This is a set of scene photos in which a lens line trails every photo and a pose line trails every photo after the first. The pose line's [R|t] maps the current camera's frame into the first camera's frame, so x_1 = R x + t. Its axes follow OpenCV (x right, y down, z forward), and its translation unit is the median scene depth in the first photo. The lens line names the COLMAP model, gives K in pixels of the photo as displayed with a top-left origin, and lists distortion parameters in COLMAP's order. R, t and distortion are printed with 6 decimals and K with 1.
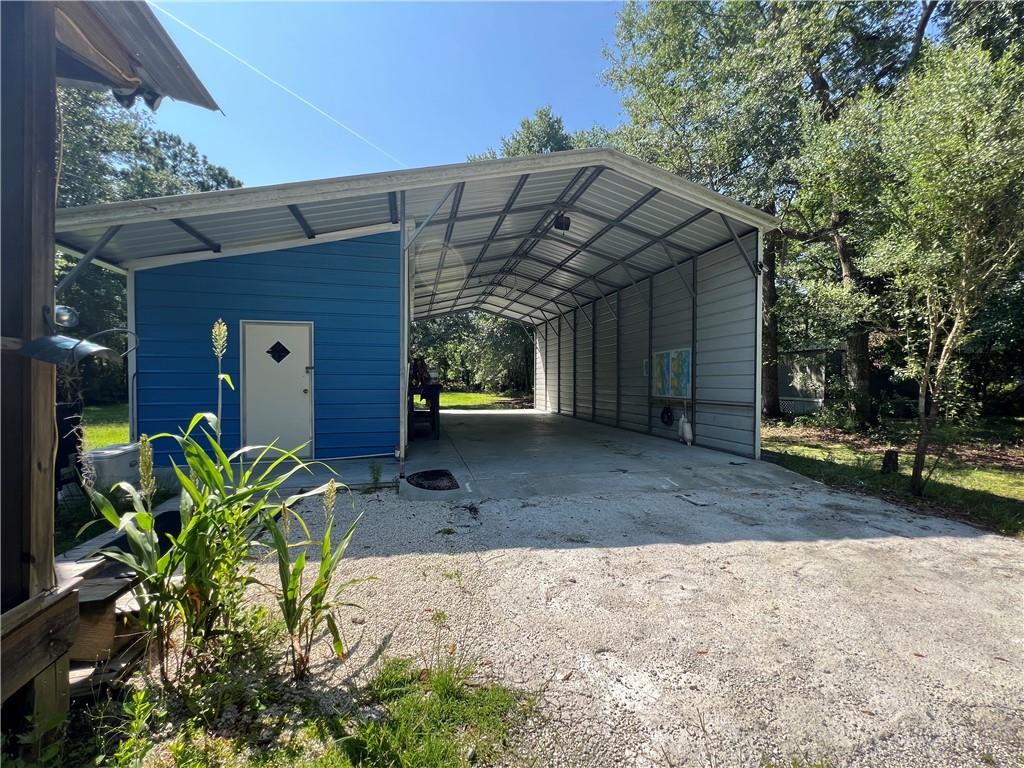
lens RADIAL K [[410.1, 0, 512.9], [0, 410.1, 382.5], [0, 0, 1]] dist [-0.000508, 0.000534]
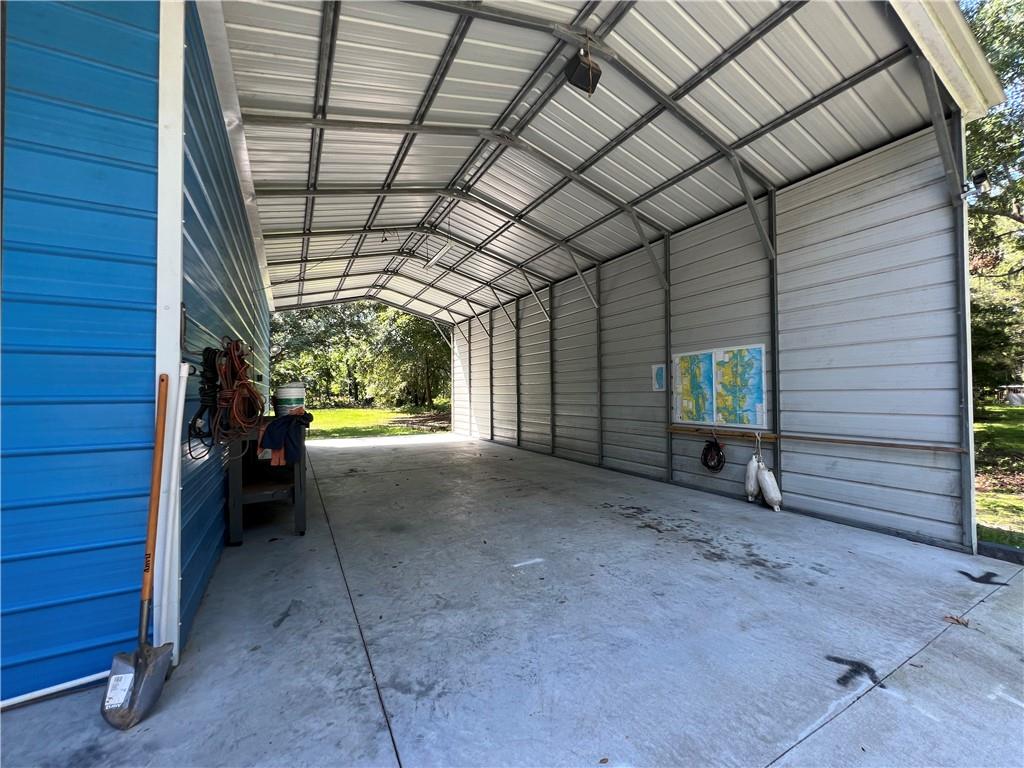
lens RADIAL K [[410.1, 0, 508.5], [0, 410.1, 387.7], [0, 0, 1]] dist [-0.000508, 0.000534]
pose [[0.968875, -0.012626, 0.247228, -0.041015], [0.016237, 0.999789, -0.012570, -0.010159], [-0.247018, 0.016193, 0.968876, 0.269273]]
